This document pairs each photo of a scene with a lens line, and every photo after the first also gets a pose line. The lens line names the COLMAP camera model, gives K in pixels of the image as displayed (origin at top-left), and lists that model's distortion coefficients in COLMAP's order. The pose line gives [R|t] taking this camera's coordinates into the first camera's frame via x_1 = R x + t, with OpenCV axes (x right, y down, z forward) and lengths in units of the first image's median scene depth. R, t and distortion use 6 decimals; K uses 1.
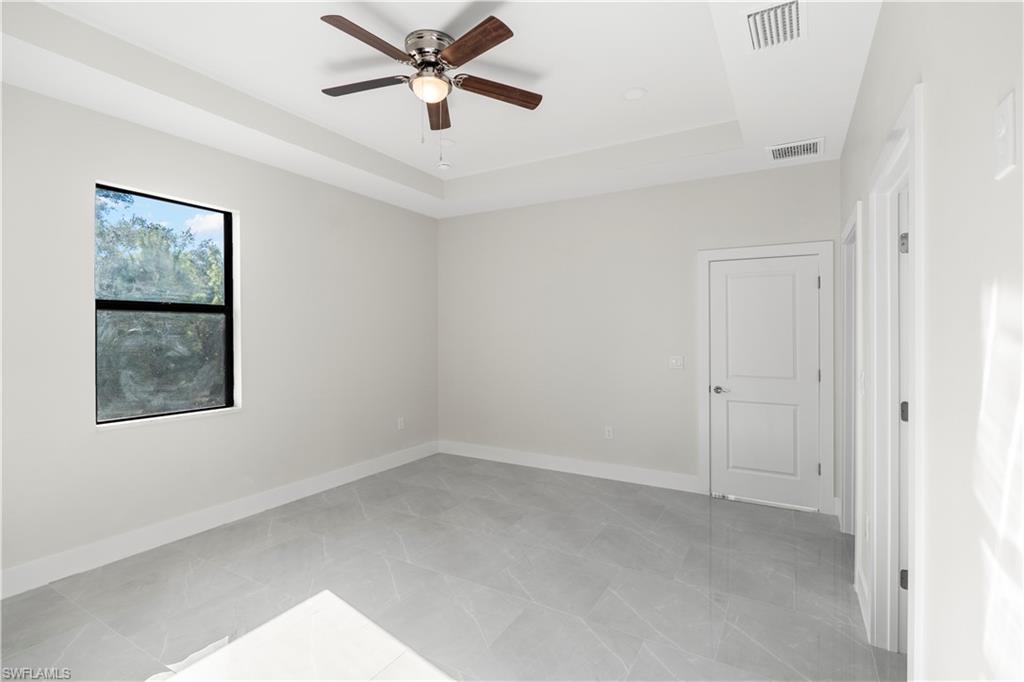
lens RADIAL K [[479.1, 0, 516.4], [0, 479.1, 331.5], [0, 0, 1]] dist [-0.001253, -0.000219]
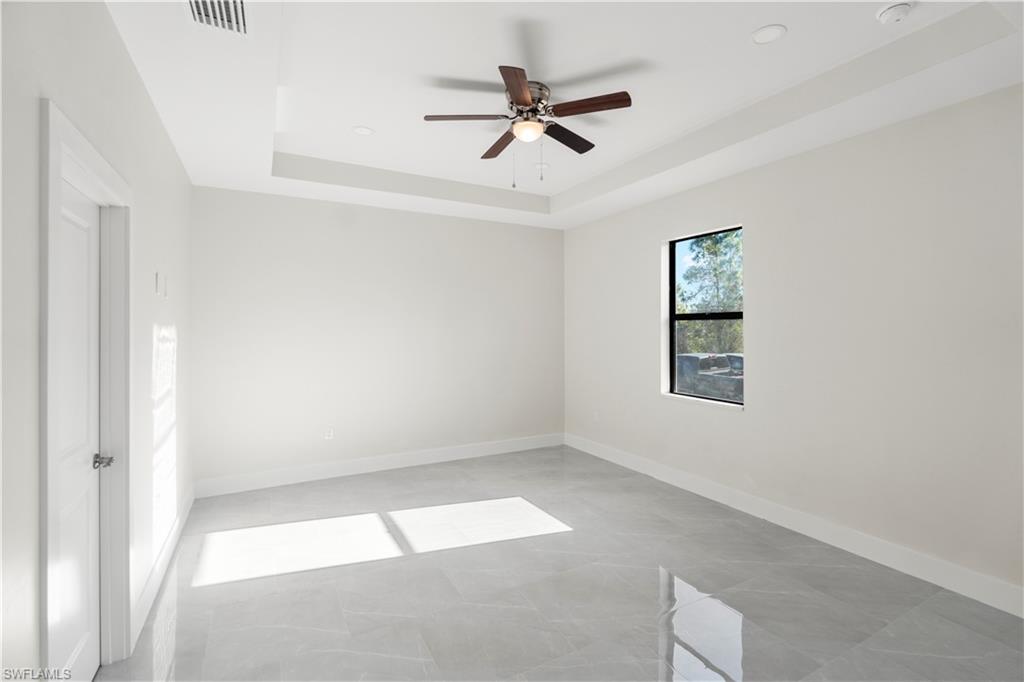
lens RADIAL K [[457.2, 0, 512.6], [0, 457.2, 331.6], [0, 0, 1]] dist [0.001414, 0.000093]
pose [[-0.514864, 0.005963, -0.857251, 0.592588], [0.000877, 0.999979, 0.006430, -0.017188], [0.857271, 0.002559, -0.514859, 1.147587]]
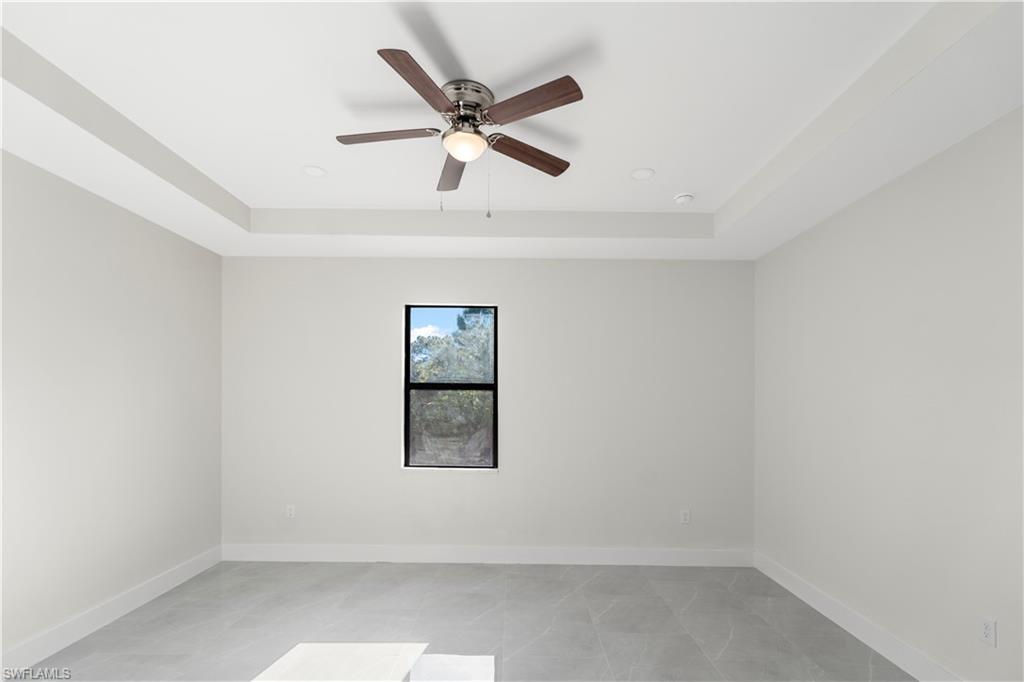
lens RADIAL K [[474.6, 0, 509.5], [0, 474.6, 395.9], [0, 0, 1]] dist [-0.001961, 0.000171]
pose [[0.496547, -0.000296, -0.868010, 0.485036], [-0.009271, 0.999941, -0.005645, -0.018024], [0.867960, 0.010850, 0.496515, 0.467149]]
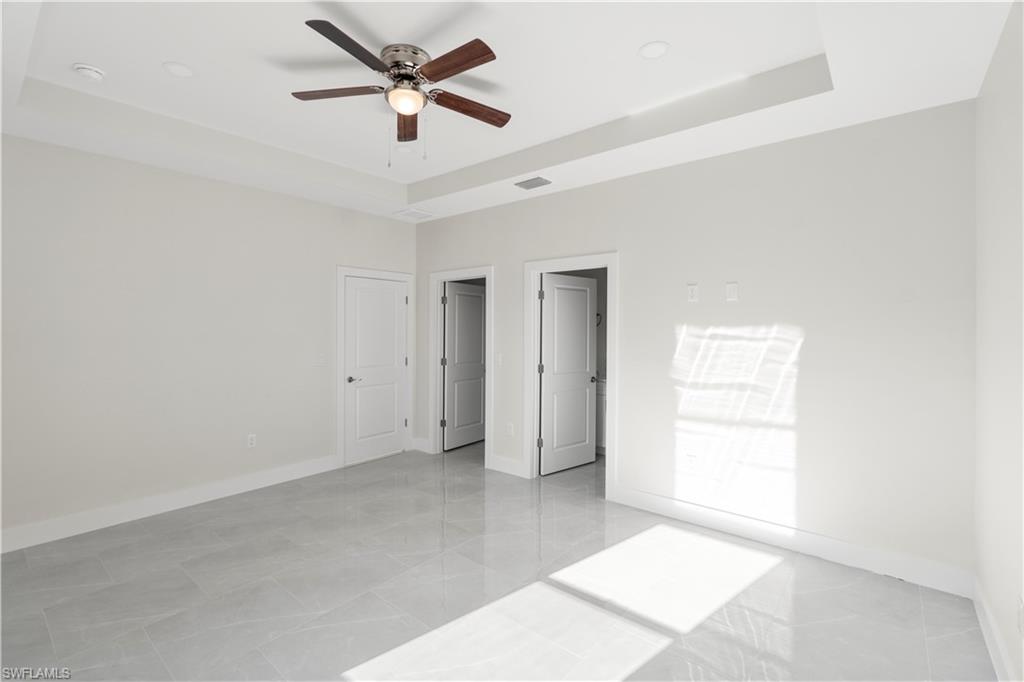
lens RADIAL K [[461.3, 0, 509.5], [0, 461.3, 322.3], [0, 0, 1]] dist [-0.000826, -0.000432]
pose [[0.170135, 0.009677, 0.985373, -0.826780], [0.000578, 0.999951, -0.009920, -0.018521], [-0.985421, 0.002257, 0.170121, 0.456881]]
